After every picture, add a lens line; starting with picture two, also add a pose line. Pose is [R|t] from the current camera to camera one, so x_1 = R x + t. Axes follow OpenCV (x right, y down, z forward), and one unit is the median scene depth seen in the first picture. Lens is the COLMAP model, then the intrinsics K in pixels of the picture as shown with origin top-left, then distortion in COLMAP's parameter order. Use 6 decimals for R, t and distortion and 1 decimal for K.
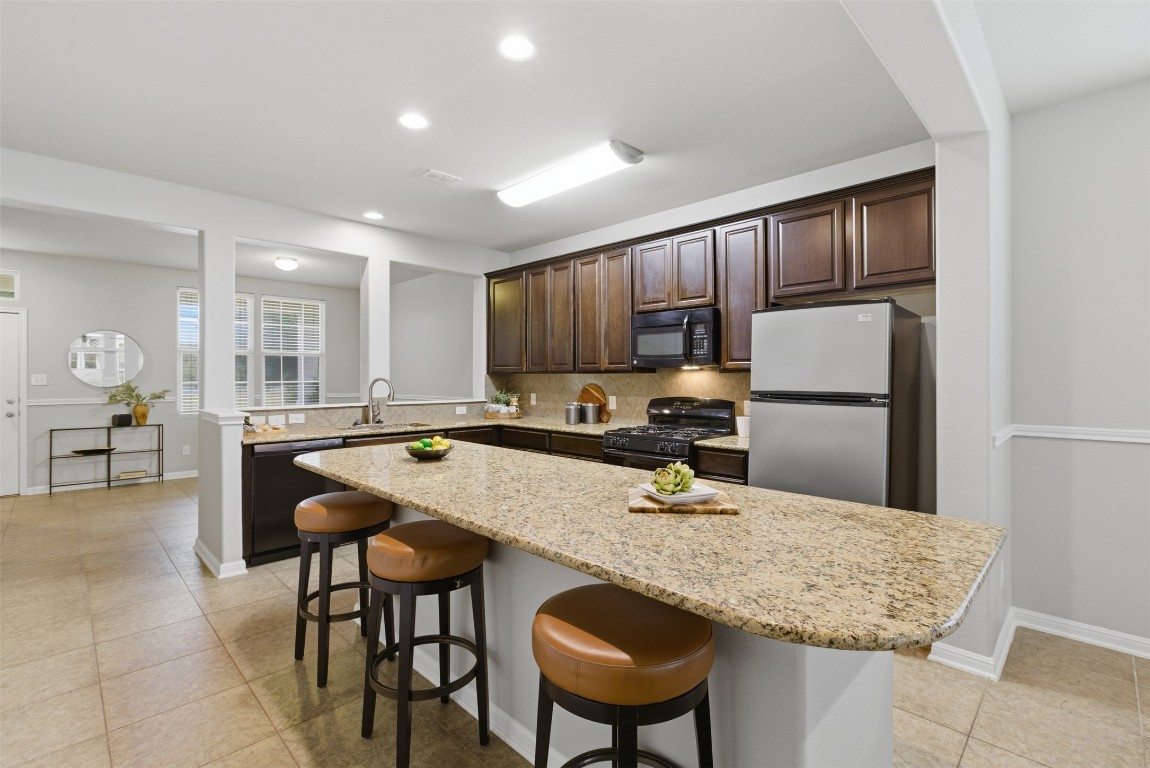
lens RADIAL K [[518.1, 0, 573.0], [0, 518.1, 379.3], [0, 0, 1]] dist [-0.002232, -0.000359]
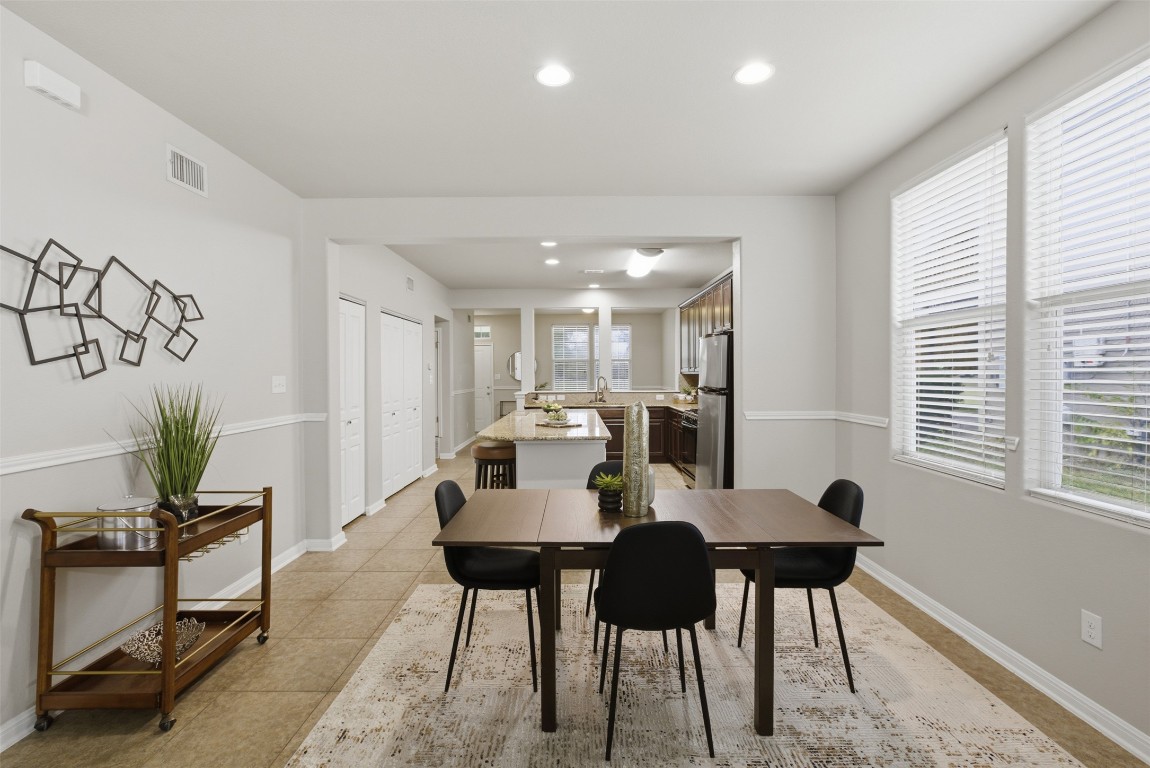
lens RADIAL K [[518.1, 0, 573.0], [0, 518.1, 379.3], [0, 0, 1]] dist [-0.002232, -0.000359]
pose [[0.704999, 0.005263, -0.709189, 0.801671], [0.001208, 0.999962, 0.008621, -0.007994], [0.709207, -0.006935, 0.704966, -0.305810]]
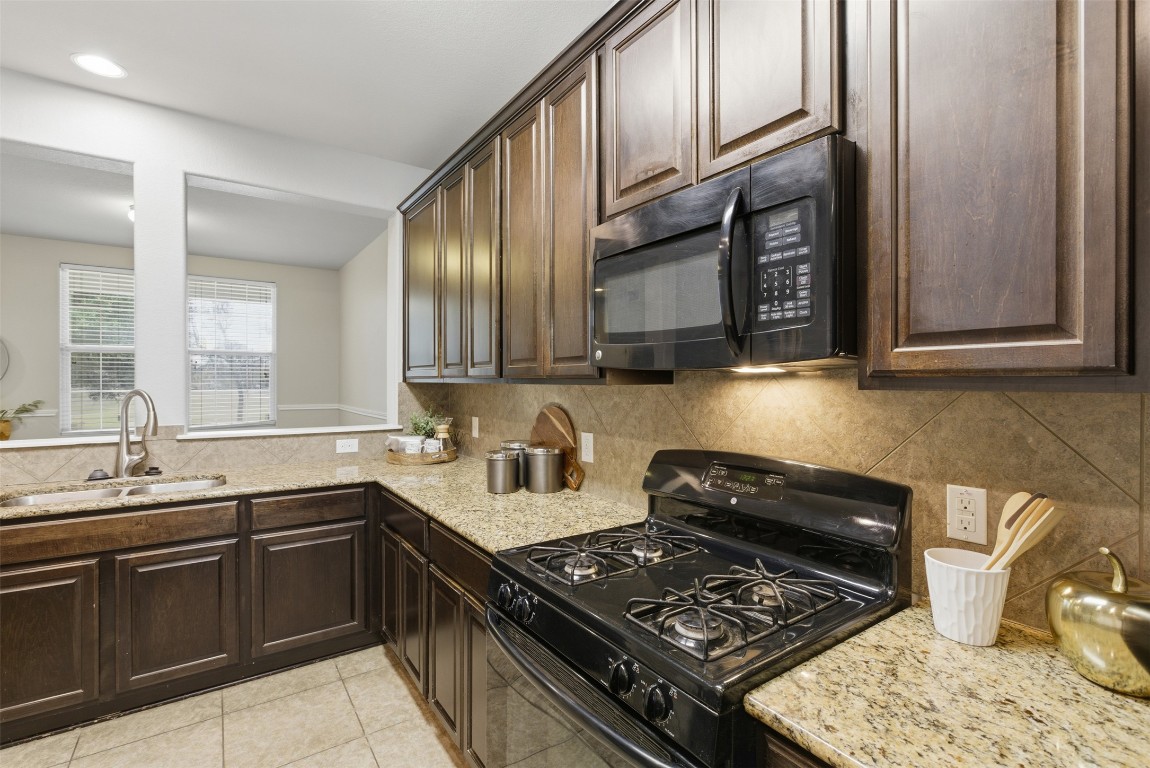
lens RADIAL K [[518.1, 0, 573.0], [0, 518.1, 379.3], [0, 0, 1]] dist [-0.002232, -0.000359]
pose [[0.984655, 0.002790, -0.174489, 0.145925], [-0.004060, 0.999968, -0.006919, -0.011584], [0.174464, 0.007522, 0.984635, 0.563849]]
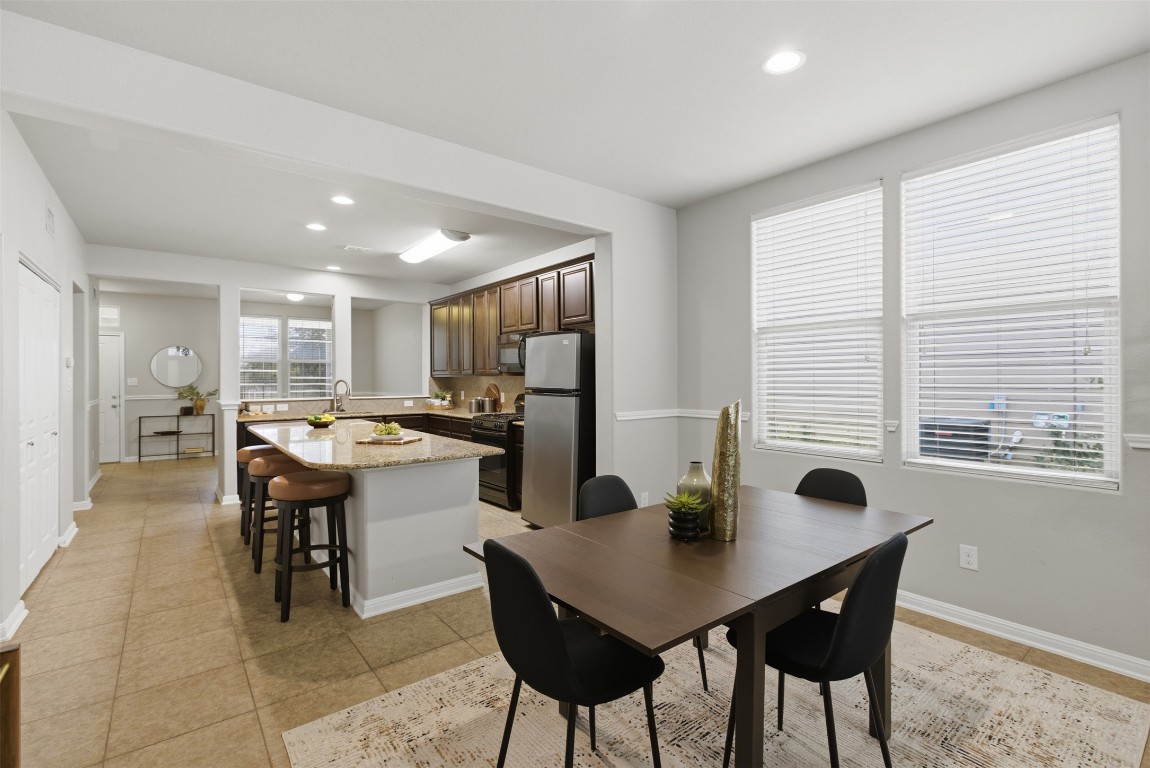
lens RADIAL K [[514.1, 0, 568.6], [0, 514.1, 379.3], [0, 0, 1]] dist [0.000453, 0.000327]
pose [[0.992537, -0.003299, -0.121895, 0.424130], [0.002964, 0.999991, -0.002929, 0.001823], [0.121904, 0.002546, 0.992539, -0.333755]]
